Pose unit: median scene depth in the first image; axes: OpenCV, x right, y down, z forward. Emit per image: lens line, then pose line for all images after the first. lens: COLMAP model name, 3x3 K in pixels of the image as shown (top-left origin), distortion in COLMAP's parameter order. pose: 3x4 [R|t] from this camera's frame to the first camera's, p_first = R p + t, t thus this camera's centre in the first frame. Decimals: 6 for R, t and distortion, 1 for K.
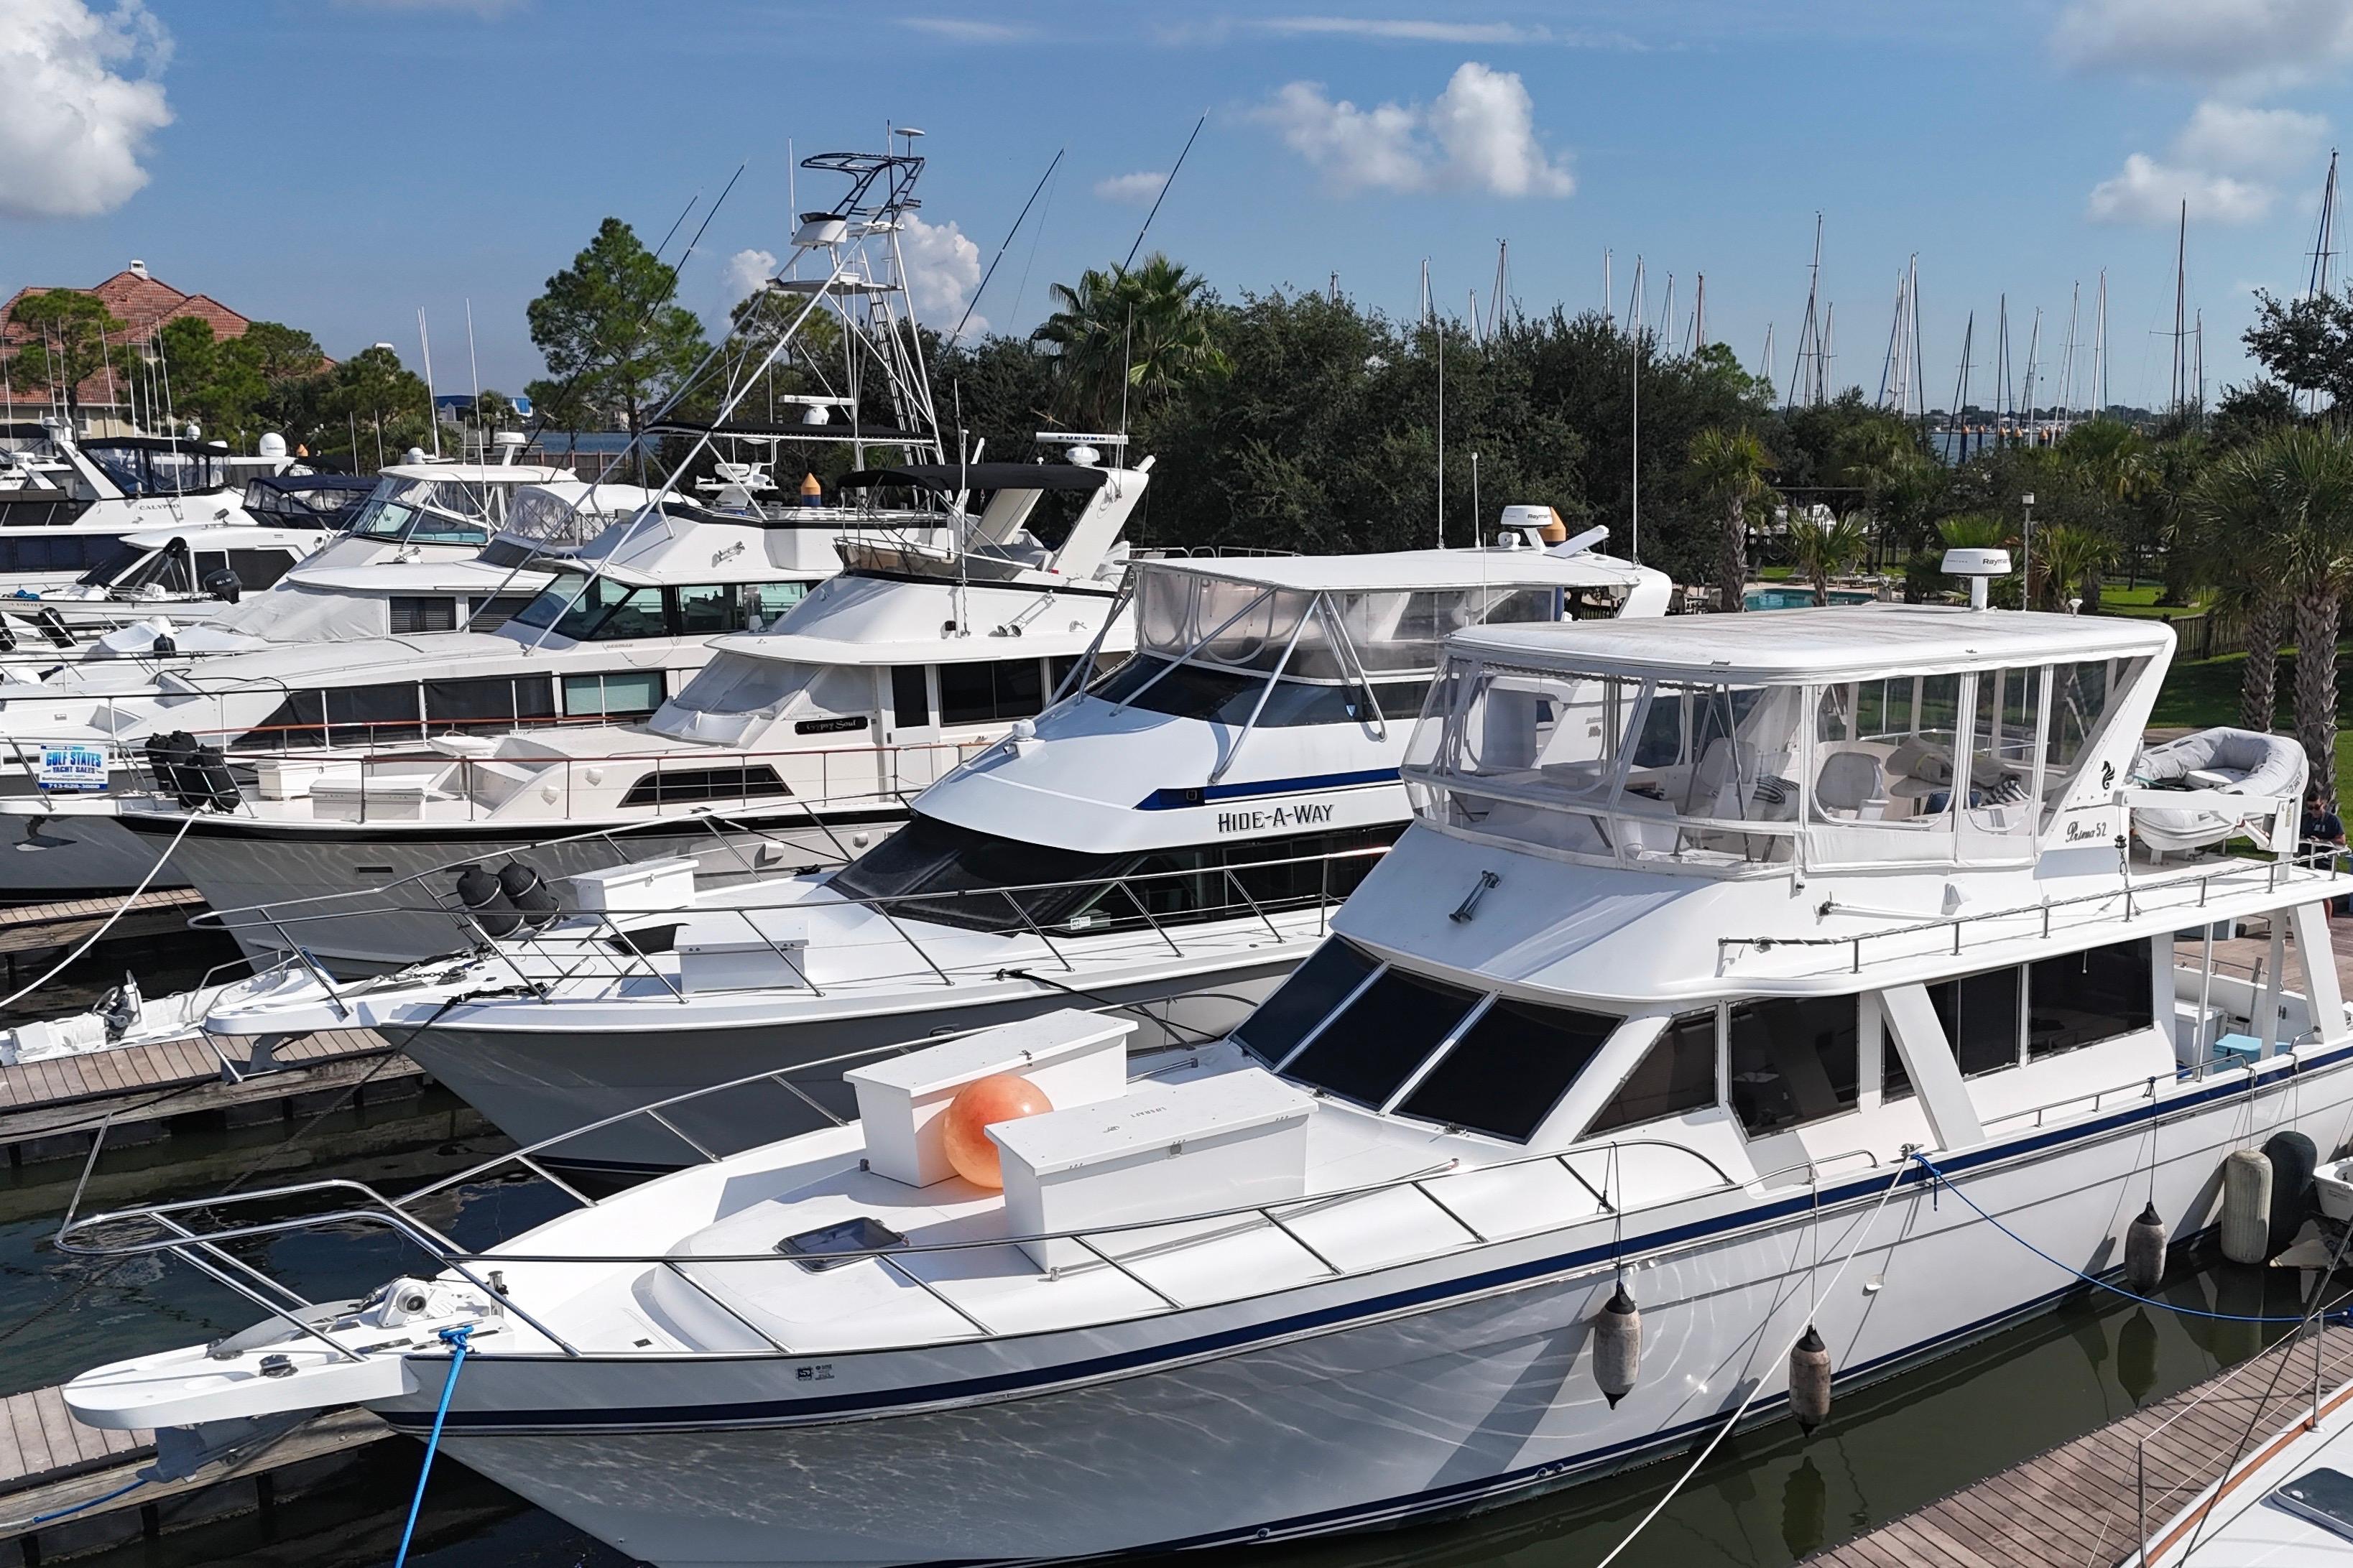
lens RADIAL K [[2195.1, 0, 1201.3], [0, 2195.1, 781.9], [0, 0, 1]] dist [0.037890, -0.009435]
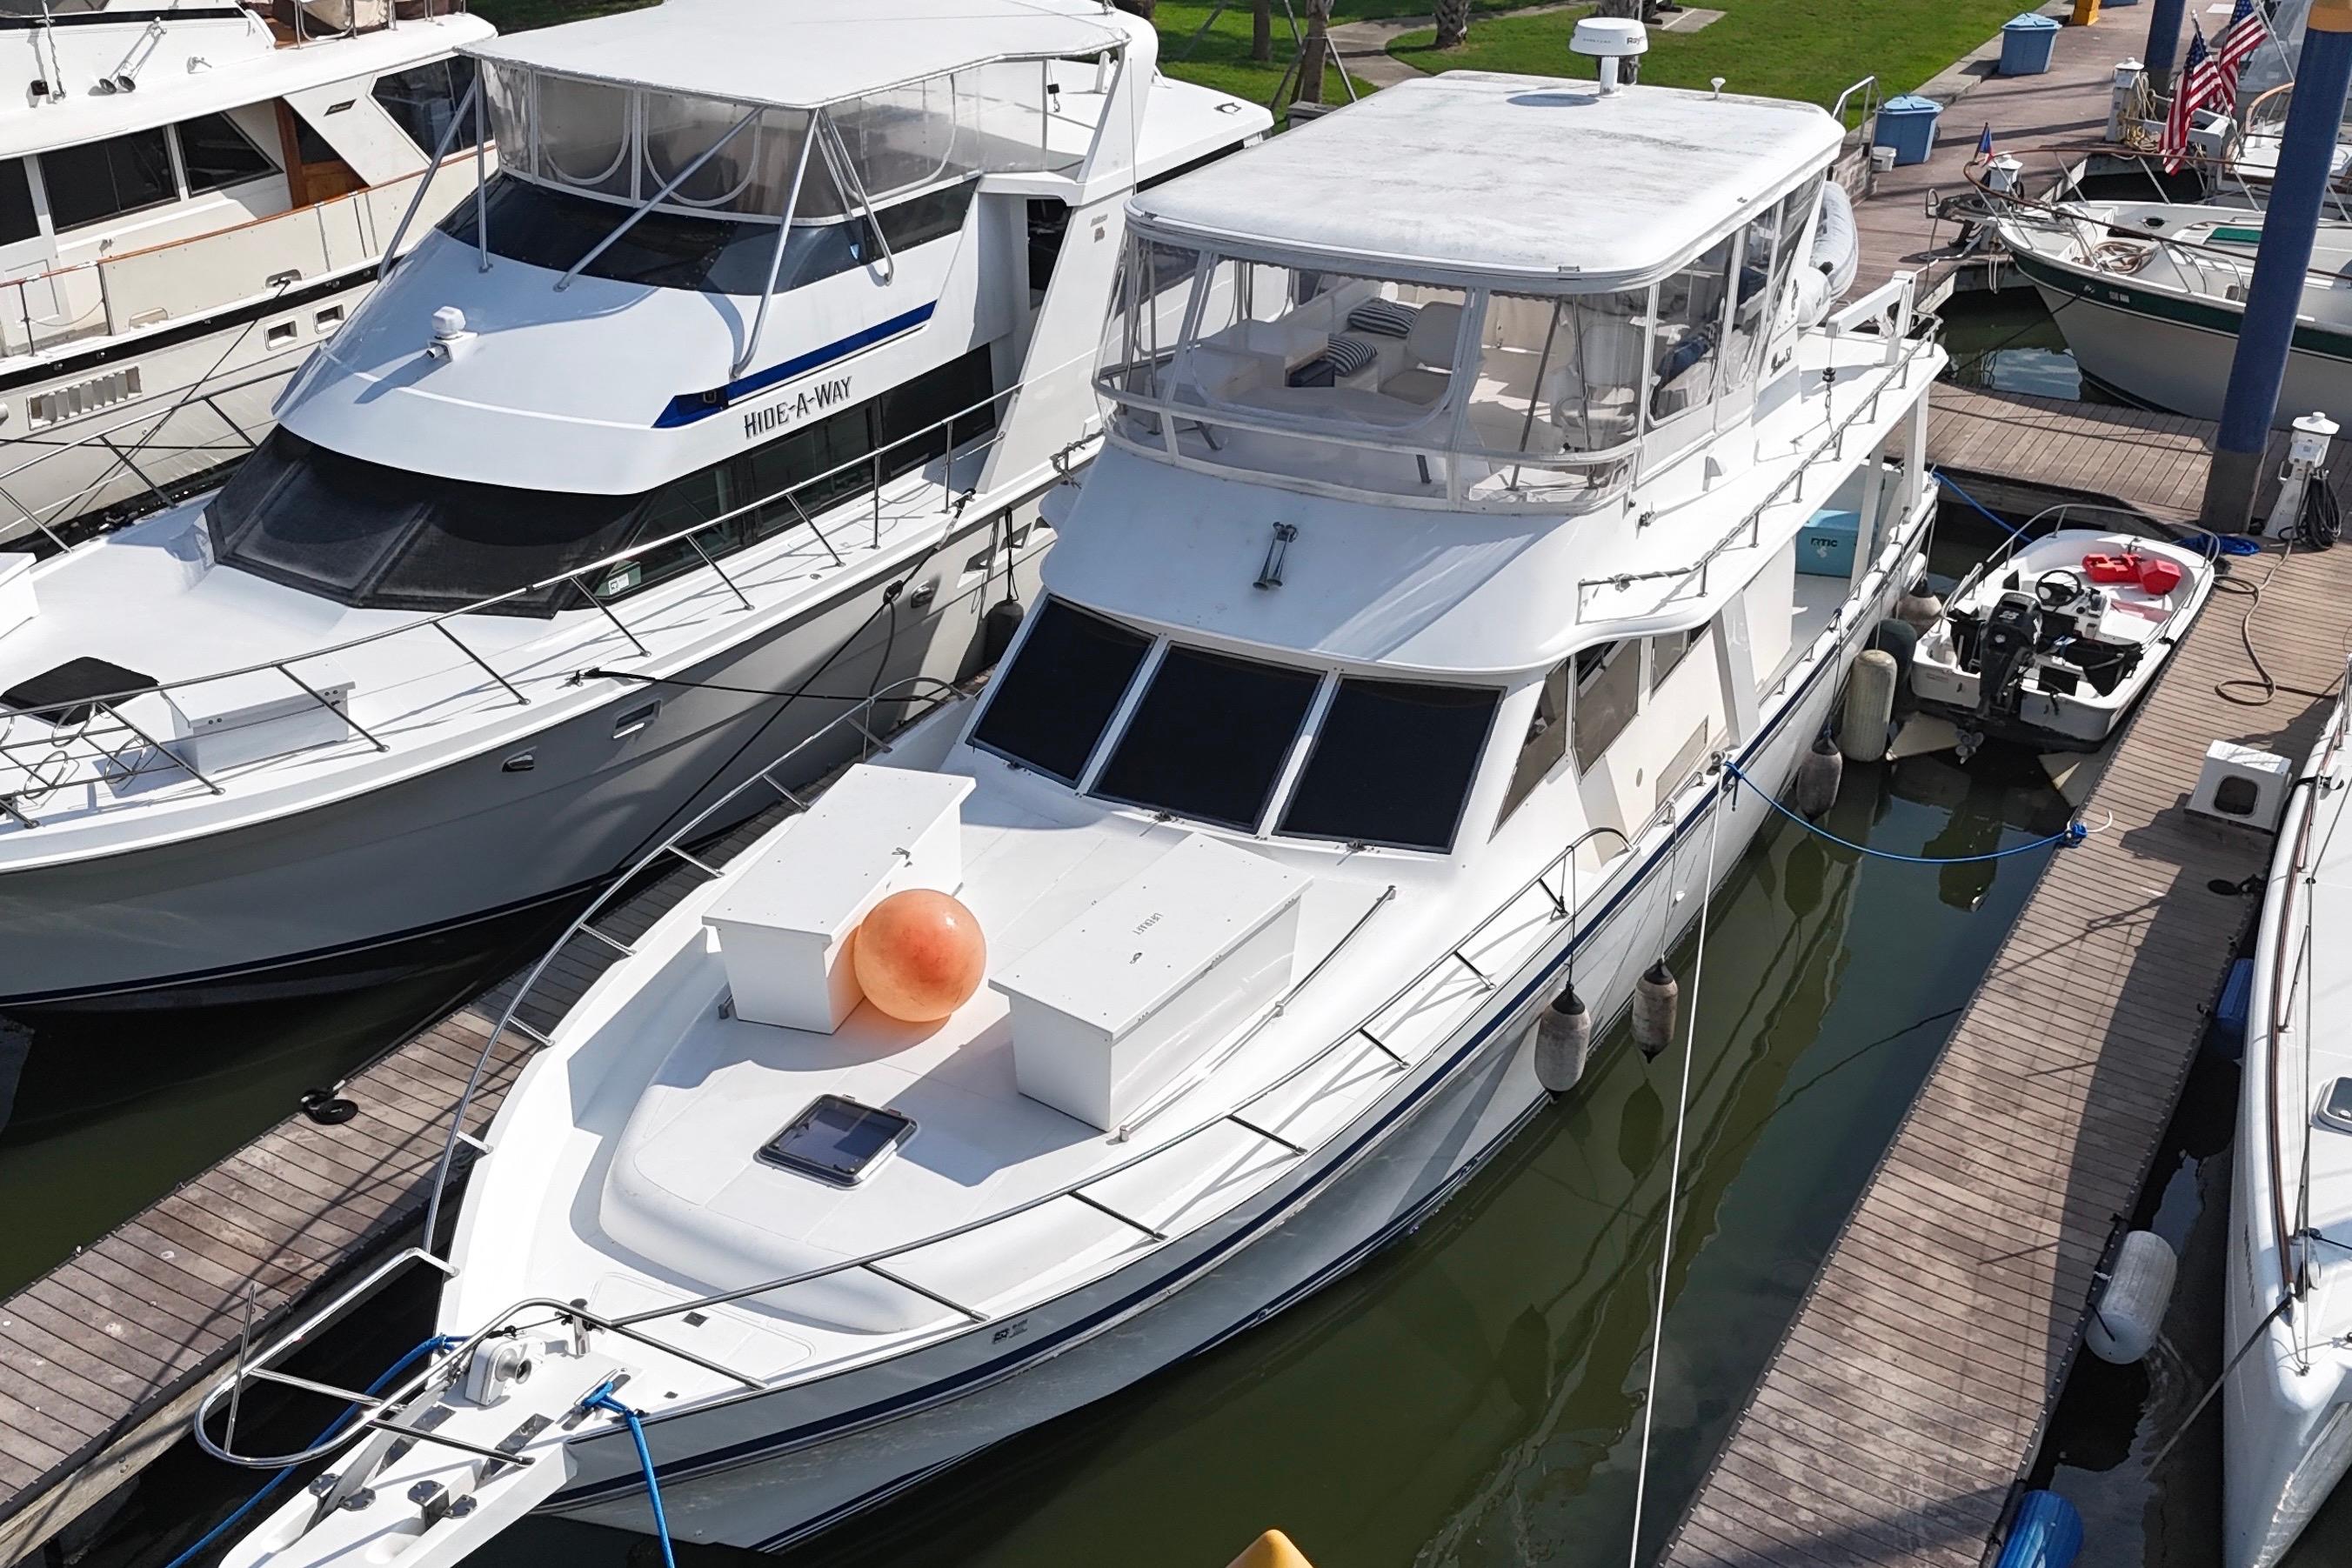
lens RADIAL K [[2664.9, 0, 899.6], [0, 2664.9, 897.3], [0, 0, 1]] dist [0.078874, -0.176748]
pose [[0.915316, -0.195816, 0.351927, -0.311501], [0.070659, 0.938367, 0.338341, -0.143178], [-0.396489, -0.284822, 0.872739, 0.080275]]
